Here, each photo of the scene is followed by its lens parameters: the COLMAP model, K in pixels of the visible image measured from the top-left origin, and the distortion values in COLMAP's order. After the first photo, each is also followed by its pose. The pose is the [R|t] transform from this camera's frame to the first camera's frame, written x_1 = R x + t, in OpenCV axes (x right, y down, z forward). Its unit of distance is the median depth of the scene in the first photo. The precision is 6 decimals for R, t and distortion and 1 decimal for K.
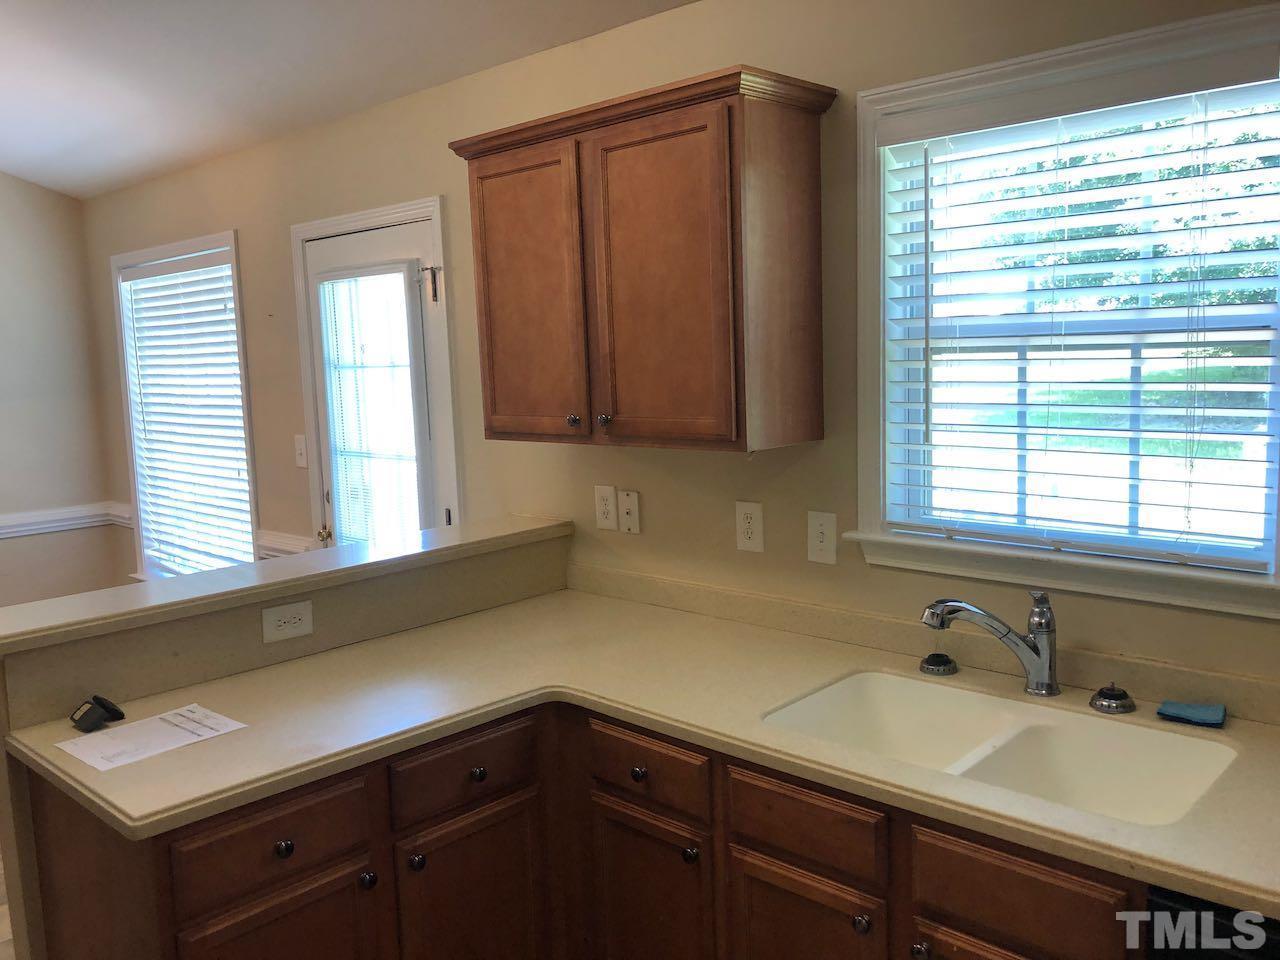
lens RADIAL K [[1054.7, 0, 637.8], [0, 1054.7, 471.0], [0, 0, 1]] dist [0.014120, 0.015982]
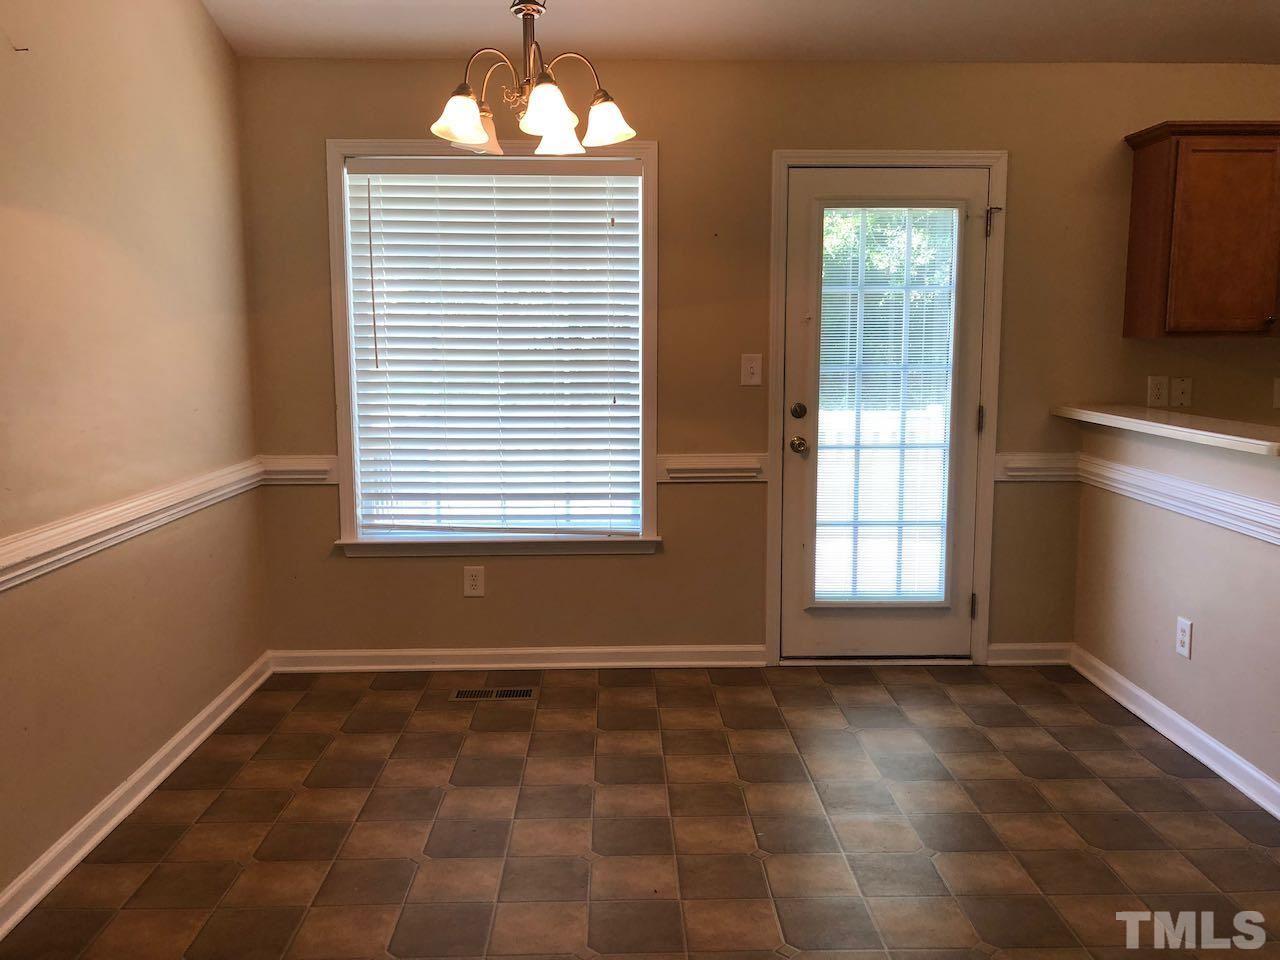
lens RADIAL K [[1054.7, 0, 637.8], [0, 1054.7, 471.0], [0, 0, 1]] dist [0.014120, 0.015982]
pose [[0.706627, -0.054521, 0.705483, -1.029130], [0.057734, 0.998145, 0.019312, 0.049001], [-0.705227, 0.027084, 0.708464, 0.320397]]
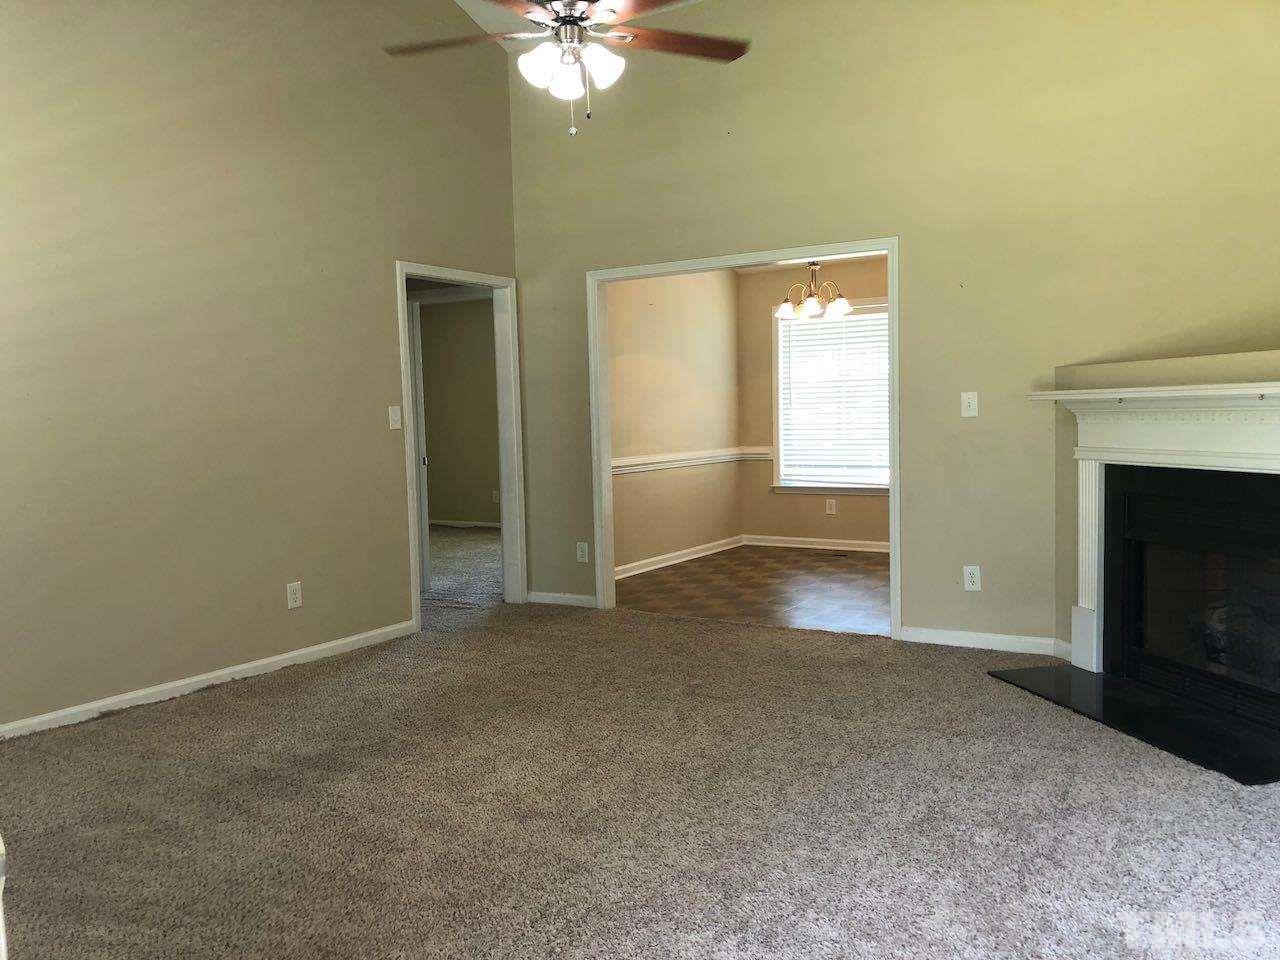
lens RADIAL K [[1054.7, 0, 637.8], [0, 1054.7, 471.0], [0, 0, 1]] dist [0.014120, 0.015982]
pose [[0.980219, 0.006822, 0.197797, -1.226633], [0.006985, 0.997591, -0.069023, 0.226046], [-0.197791, 0.069039, 0.977810, -0.795370]]
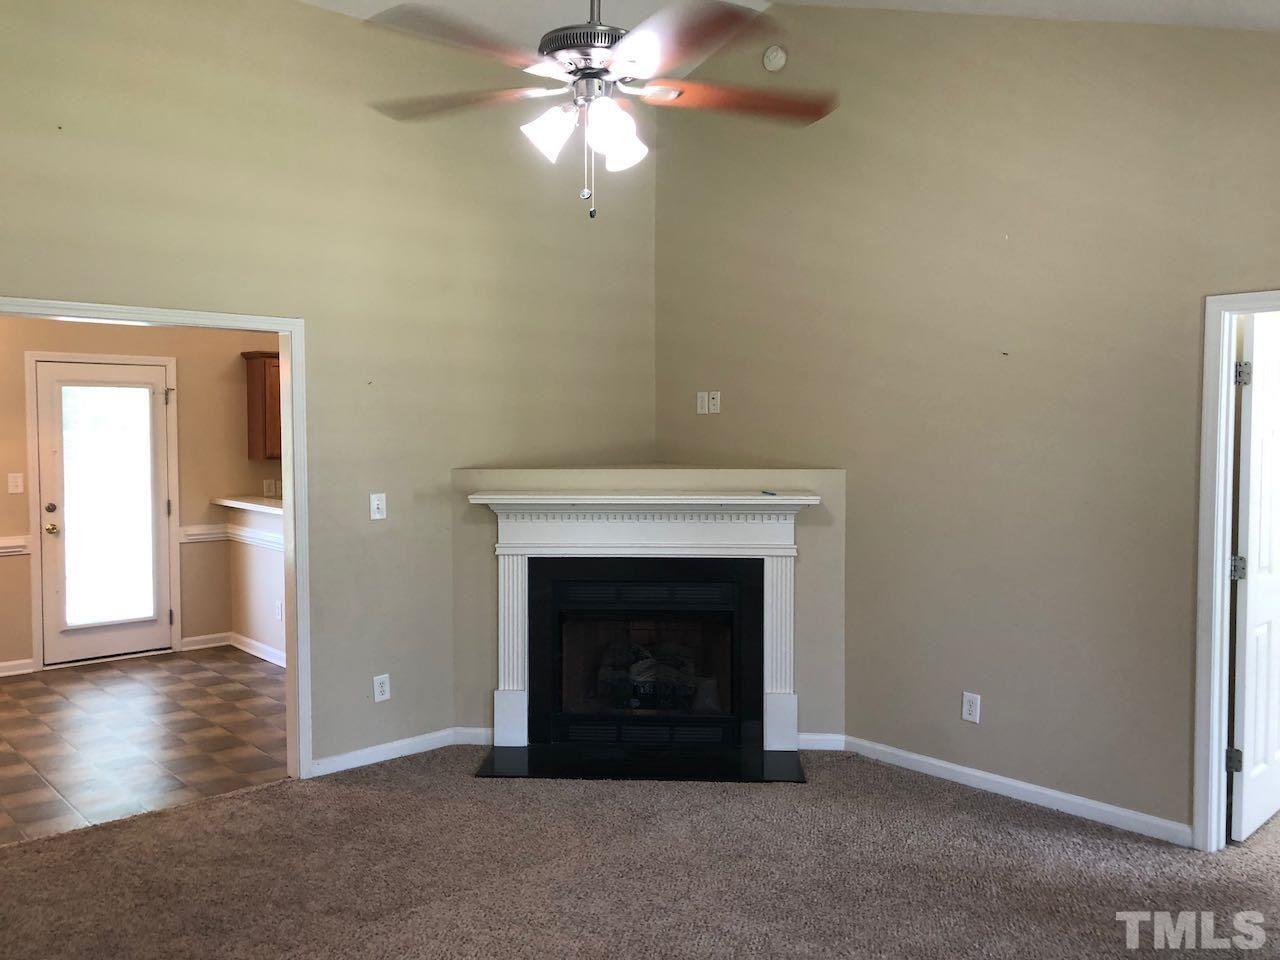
lens RADIAL K [[1054.7, 0, 637.8], [0, 1054.7, 471.0], [0, 0, 1]] dist [0.014120, 0.015982]
pose [[0.073602, -0.004141, 0.997279, -1.729148], [0.114119, 0.993458, -0.004297, 0.072233], [-0.990737, 0.114125, 0.073593, -0.076519]]
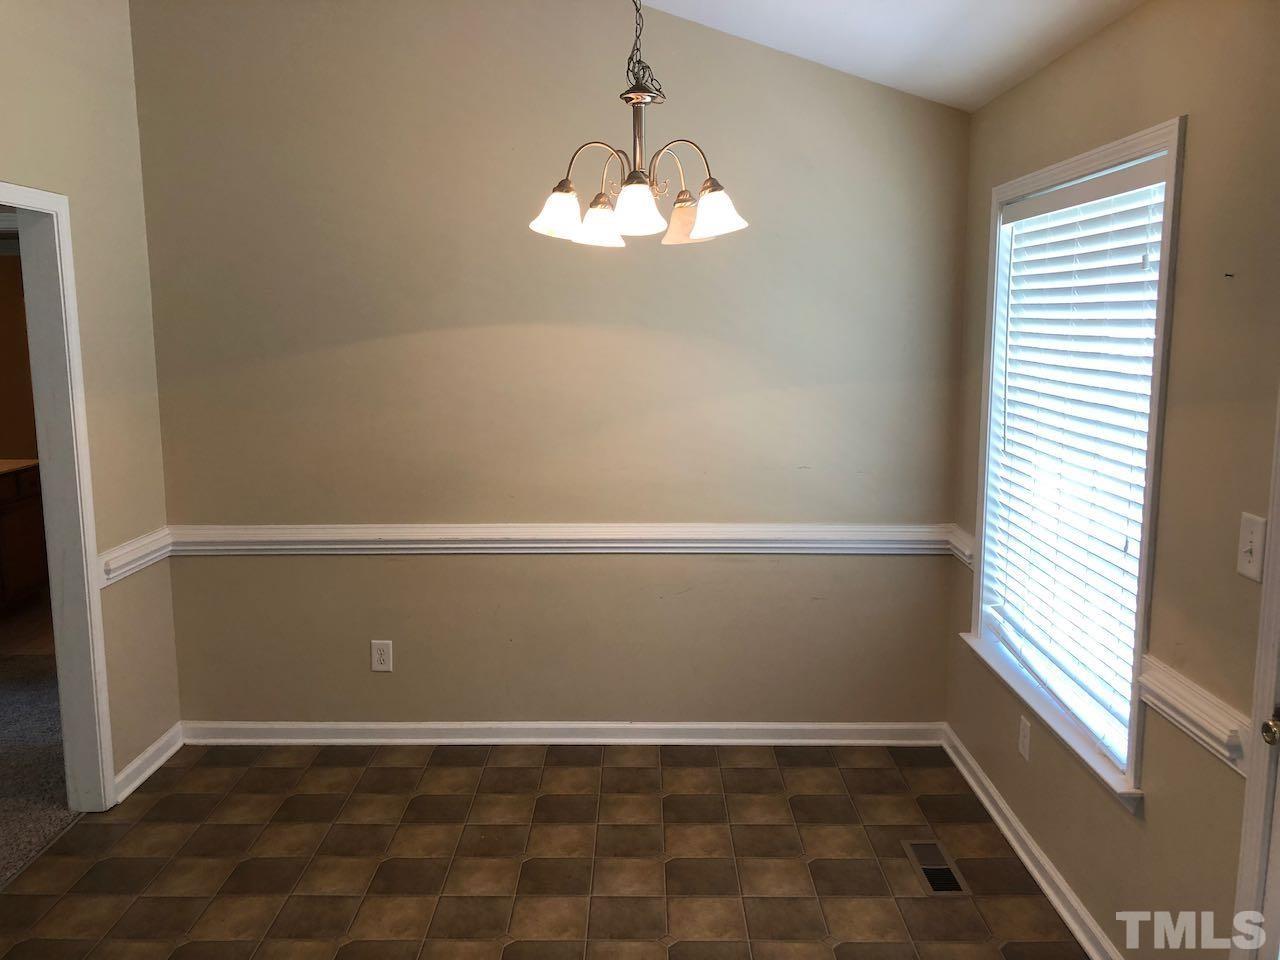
lens RADIAL K [[1054.7, 0, 637.8], [0, 1054.7, 471.0], [0, 0, 1]] dist [0.014120, 0.015982]
pose [[0.676883, 0.136607, -0.723304, -0.142183], [-0.102269, 0.990551, 0.091375, -0.064902], [0.728952, 0.012121, 0.684458, 0.401558]]
